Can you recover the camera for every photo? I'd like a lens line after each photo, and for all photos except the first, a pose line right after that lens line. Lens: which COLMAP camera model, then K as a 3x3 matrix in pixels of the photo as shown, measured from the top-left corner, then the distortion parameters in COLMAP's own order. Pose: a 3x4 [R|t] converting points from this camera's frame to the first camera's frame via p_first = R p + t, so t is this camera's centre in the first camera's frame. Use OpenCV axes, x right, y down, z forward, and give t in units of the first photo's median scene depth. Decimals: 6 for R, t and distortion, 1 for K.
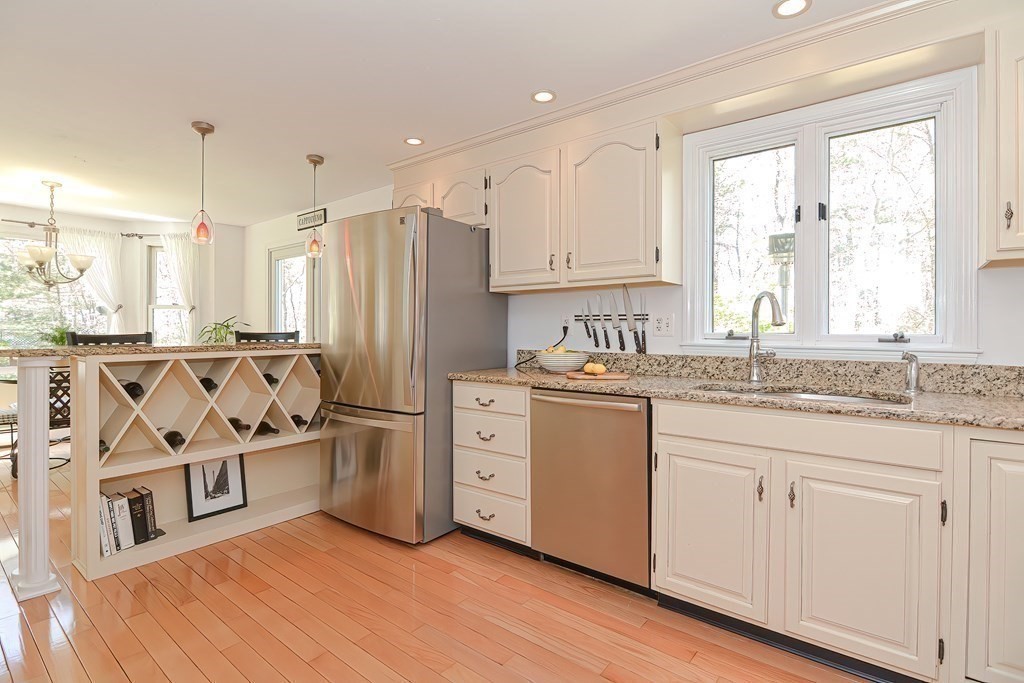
lens RADIAL K [[524.8, 0, 510.8], [0, 524.8, 333.8], [0, 0, 1]] dist [-0.004427, -0.001008]
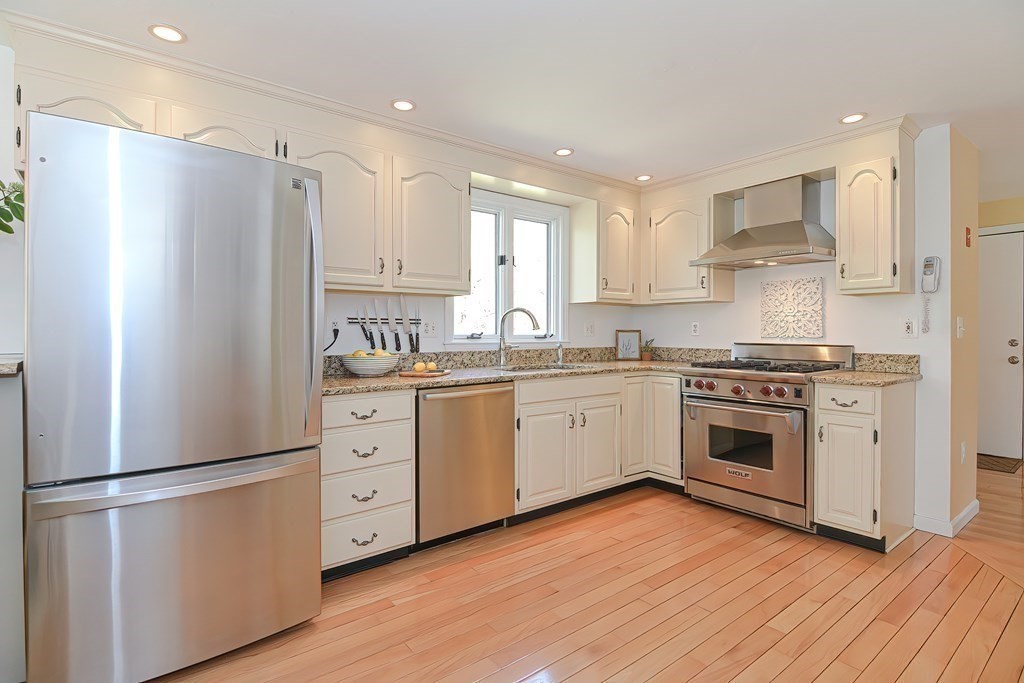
lens RADIAL K [[518.3, 0, 514.3], [0, 518.3, 335.5], [0, 0, 1]] dist [-0.001317, -0.000802]
pose [[0.186702, -0.014052, 0.982316, -0.866575], [0.006592, 0.999893, 0.013050, -0.014463], [-0.982395, 0.004039, 0.186774, 0.578074]]
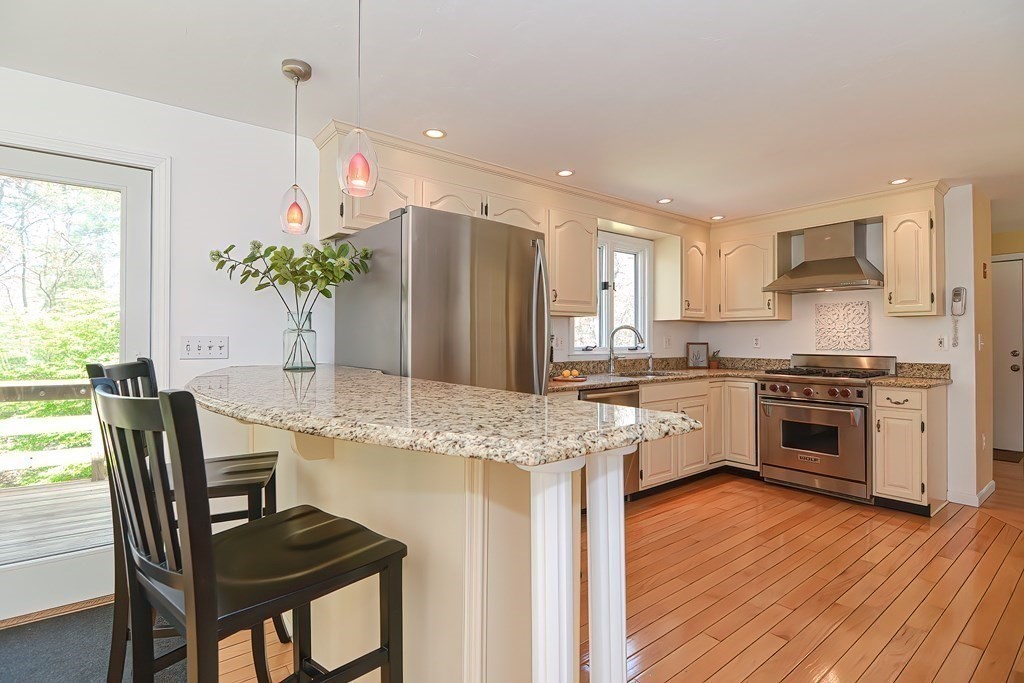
lens RADIAL K [[524.8, 0, 510.8], [0, 524.8, 333.8], [0, 0, 1]] dist [-0.004427, -0.001008]
pose [[0.168710, 0.003642, 0.985659, -1.233932], [0.005544, 0.999974, -0.004644, -0.035800], [-0.985650, 0.006248, 0.168686, 0.881573]]
